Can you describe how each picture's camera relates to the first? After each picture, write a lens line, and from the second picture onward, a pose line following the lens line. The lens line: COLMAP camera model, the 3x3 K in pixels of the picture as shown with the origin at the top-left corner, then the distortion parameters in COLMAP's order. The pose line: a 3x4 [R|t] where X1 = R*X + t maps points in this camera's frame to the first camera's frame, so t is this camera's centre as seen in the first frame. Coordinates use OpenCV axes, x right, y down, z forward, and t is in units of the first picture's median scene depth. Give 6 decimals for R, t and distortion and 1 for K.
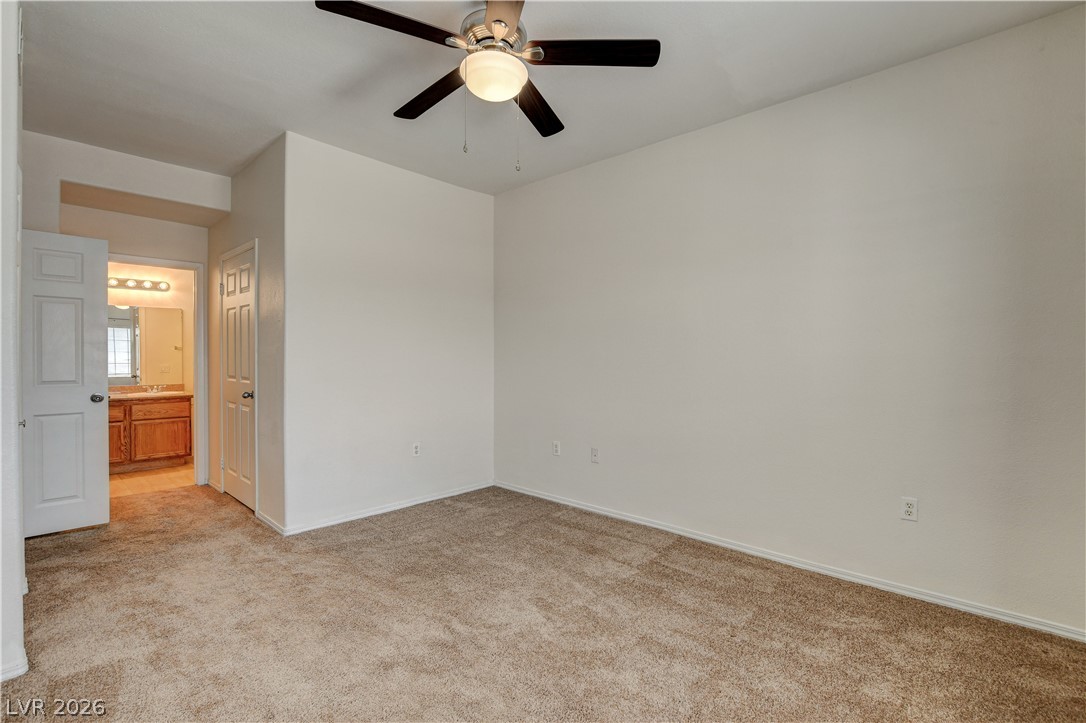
lens RADIAL K [[478.5, 0, 543.7], [0, 478.5, 356.5], [0, 0, 1]] dist [-0.020376, 0.000544]
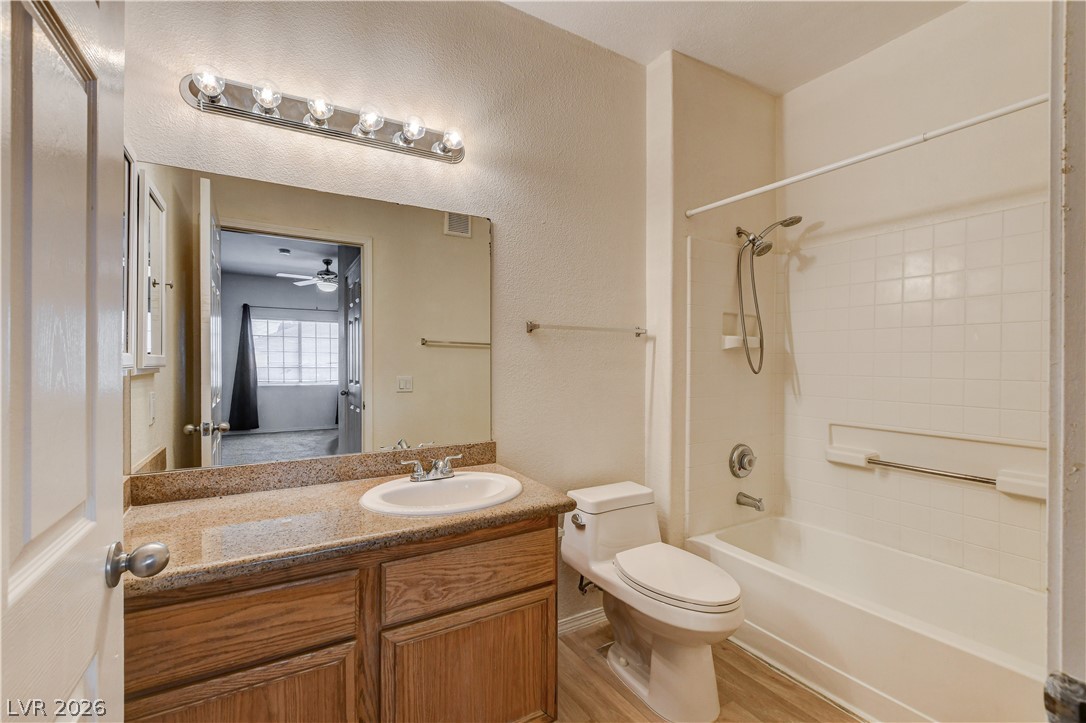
lens RADIAL K [[478.5, 0, 543.7], [0, 478.5, 356.5], [0, 0, 1]] dist [-0.020376, 0.000544]
pose [[0.955304, 0.002459, -0.295616, -0.724415], [-0.004694, 0.999966, -0.006850, 0.001043], [0.295589, 0.007932, 0.955282, 0.791530]]
